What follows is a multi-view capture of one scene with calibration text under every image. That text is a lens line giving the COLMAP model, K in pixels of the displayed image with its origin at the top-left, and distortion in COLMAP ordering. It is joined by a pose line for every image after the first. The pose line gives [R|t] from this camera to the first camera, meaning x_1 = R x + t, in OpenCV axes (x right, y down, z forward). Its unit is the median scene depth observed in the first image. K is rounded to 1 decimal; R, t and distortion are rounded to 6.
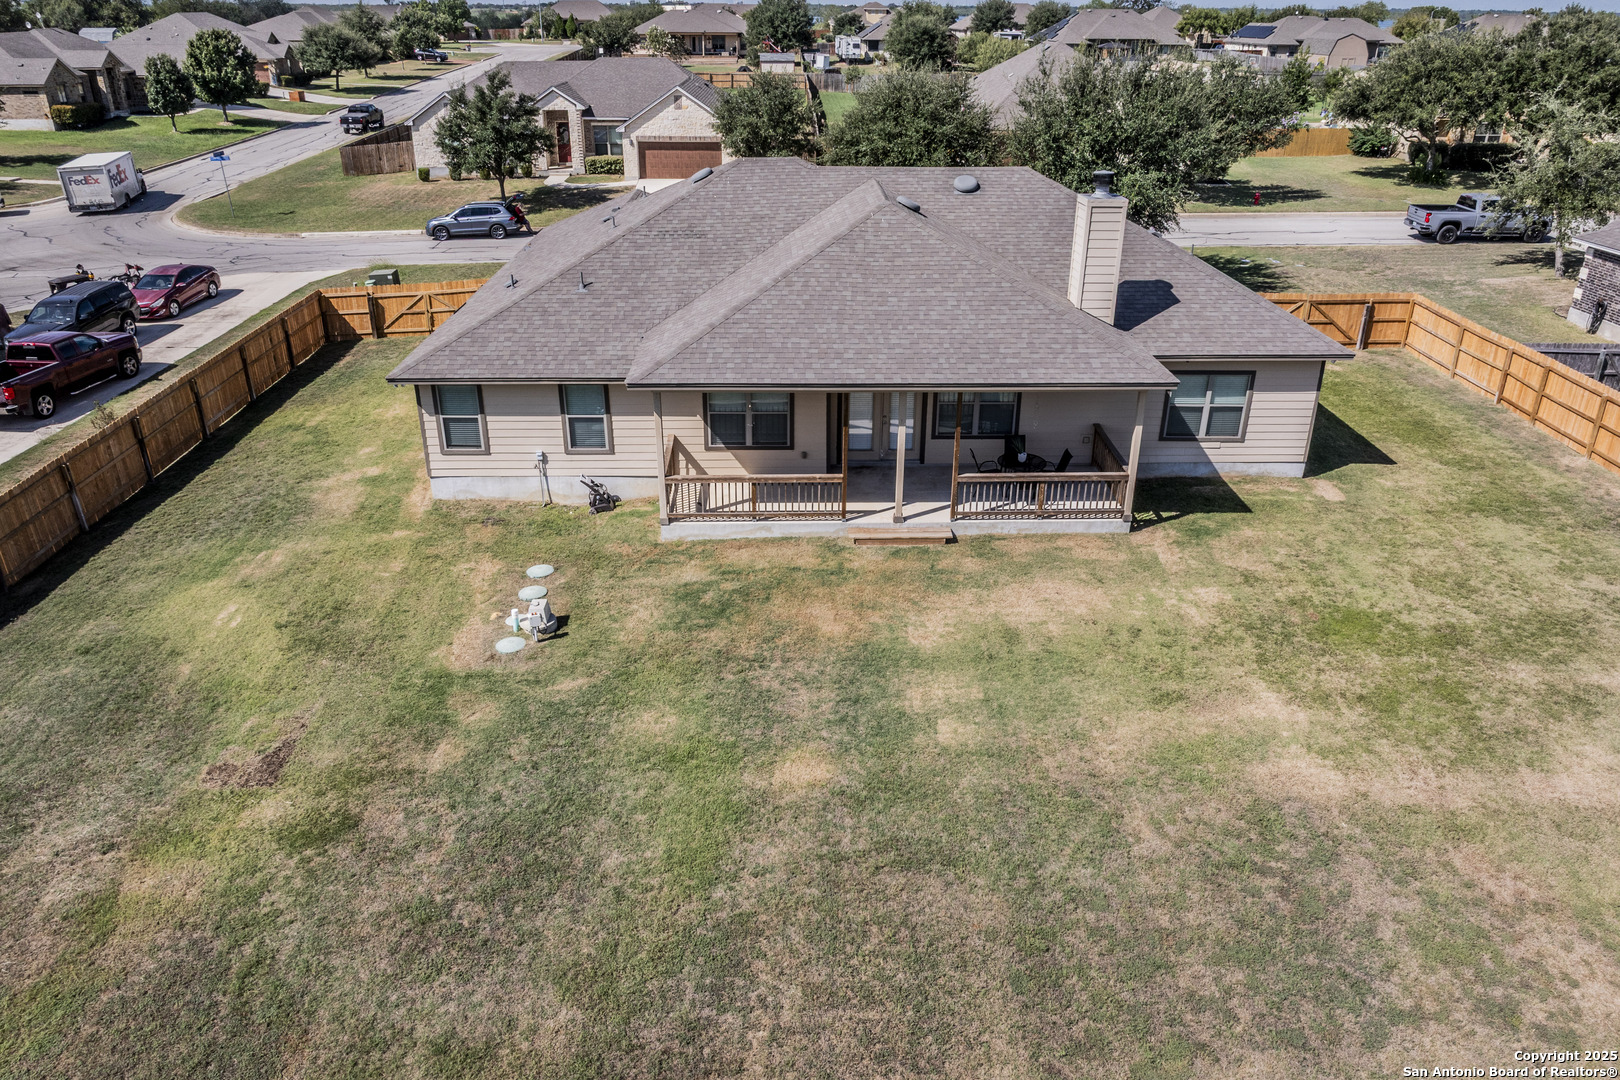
lens RADIAL K [[1139.3, 0, 809.1], [0, 1139.3, 530.1], [0, 0, 1]] dist [-0.026053, 0.009492]
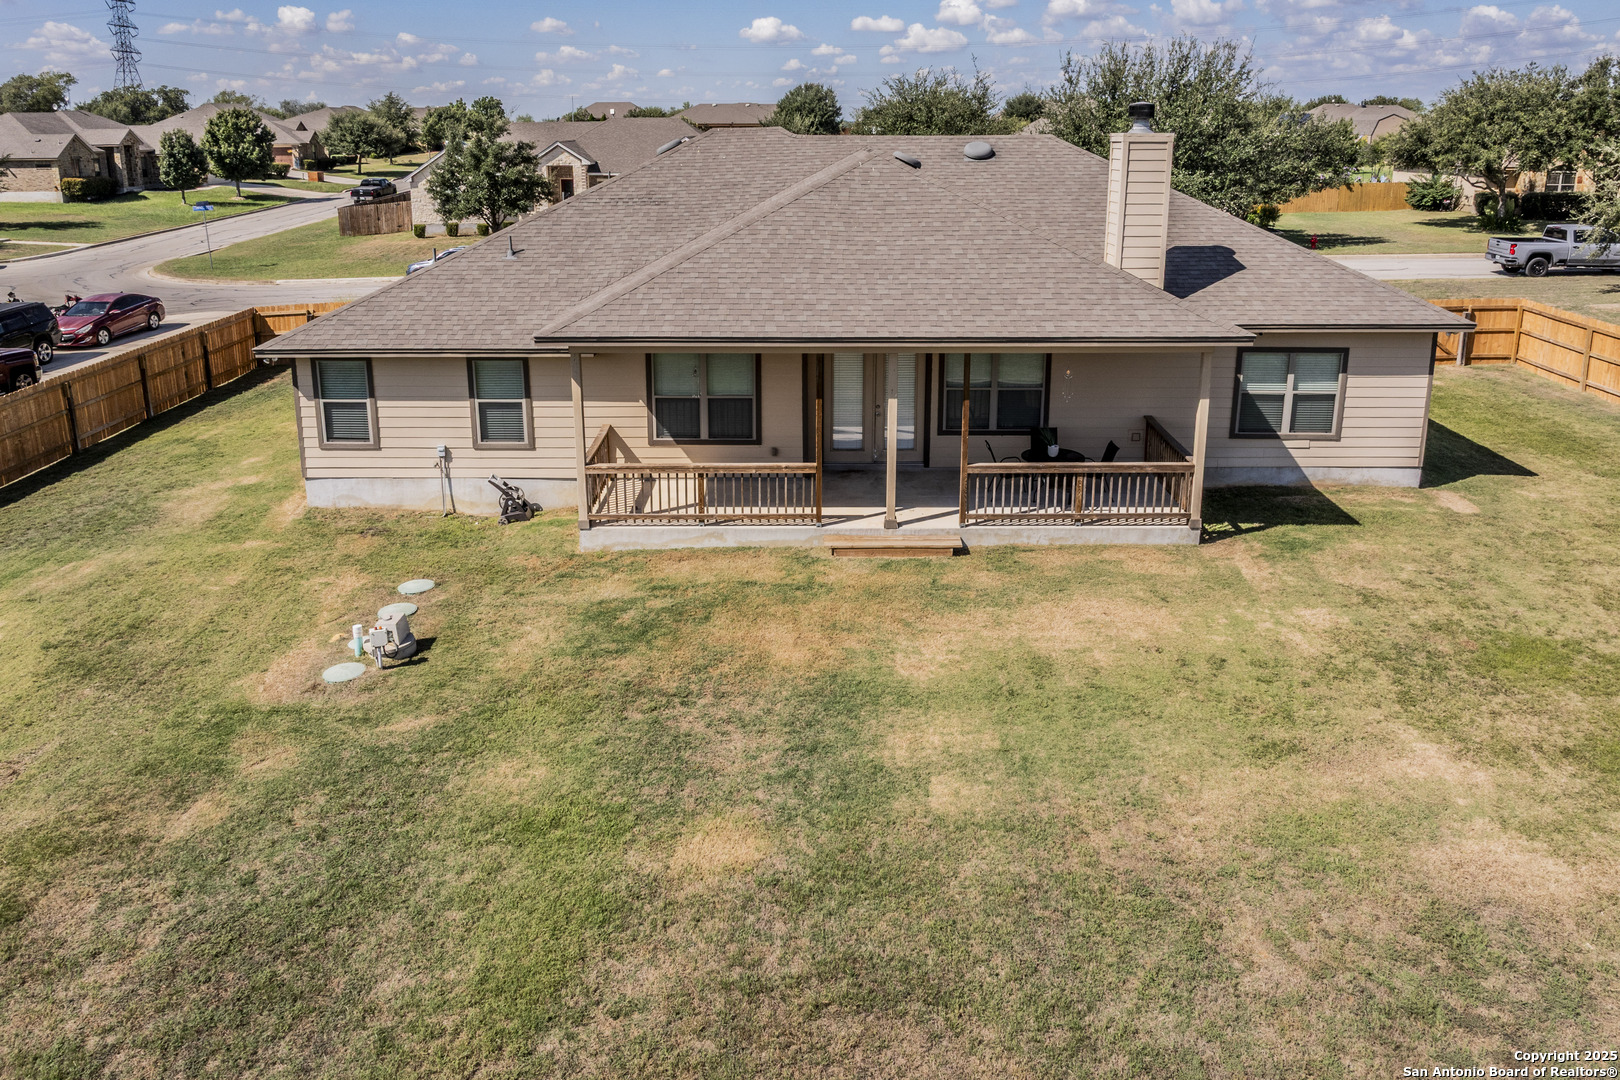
lens RADIAL K [[1139.3, 0, 815.2], [0, 1139.3, 435.4], [0, 0, 1]] dist [-0.026053, 0.009492]
pose [[0.999321, 0.001077, -0.036823, 0.058421], [-0.008325, 0.980316, -0.197259, 0.085882], [0.035886, 0.197432, 0.979660, 0.253482]]
